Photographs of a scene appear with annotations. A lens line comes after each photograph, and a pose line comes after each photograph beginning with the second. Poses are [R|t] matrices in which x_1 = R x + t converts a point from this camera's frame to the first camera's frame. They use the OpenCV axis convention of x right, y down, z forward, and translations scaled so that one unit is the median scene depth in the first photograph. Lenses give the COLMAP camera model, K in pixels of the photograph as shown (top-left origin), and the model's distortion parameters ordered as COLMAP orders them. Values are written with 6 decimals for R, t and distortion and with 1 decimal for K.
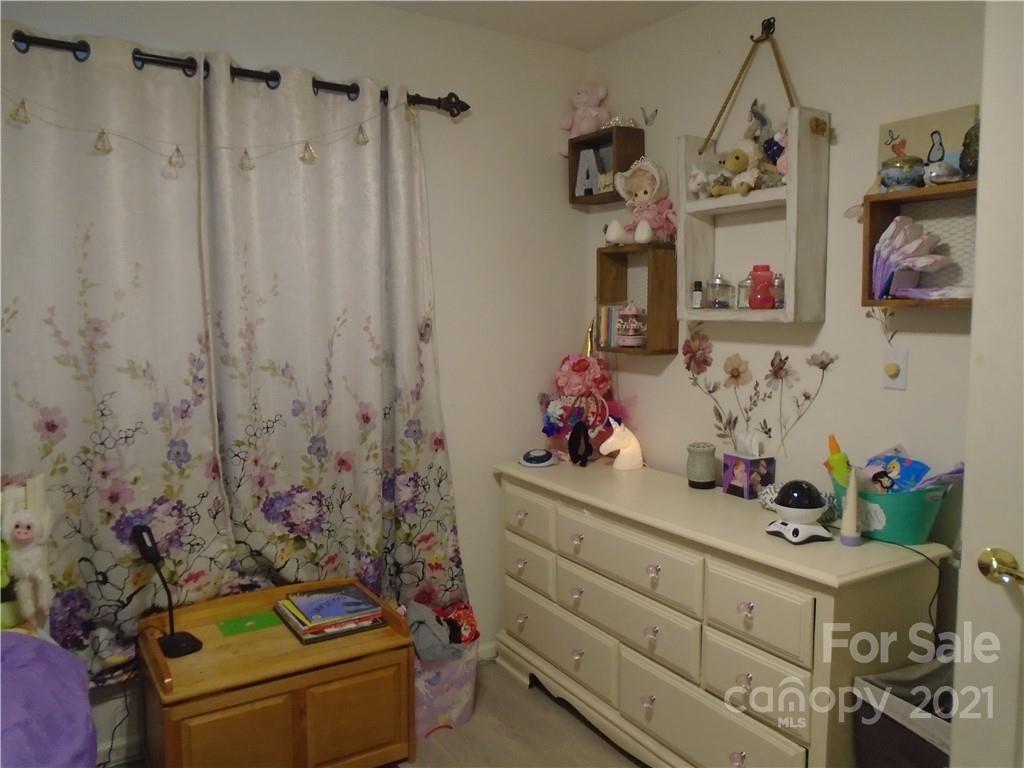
lens RADIAL K [[807.2, 0, 513.5], [0, 807.2, 373.7], [0, 0, 1]] dist [-0.009530, -0.001875]
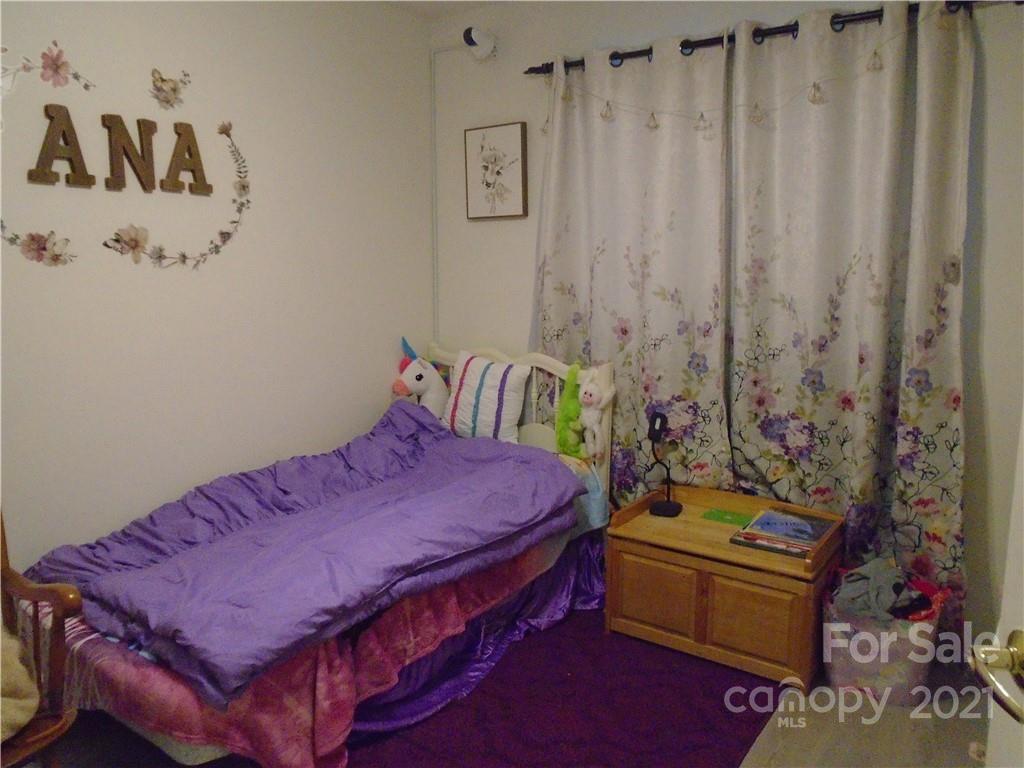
lens RADIAL K [[777.3, 0, 506.5], [0, 777.3, 378.0], [0, 0, 1]] dist [-0.028692, 0.014010]
pose [[0.355436, 0.140323, -0.924108, 0.568311], [-0.076321, 0.989723, 0.120931, -0.002314], [0.931579, 0.027546, 0.362493, 0.282560]]
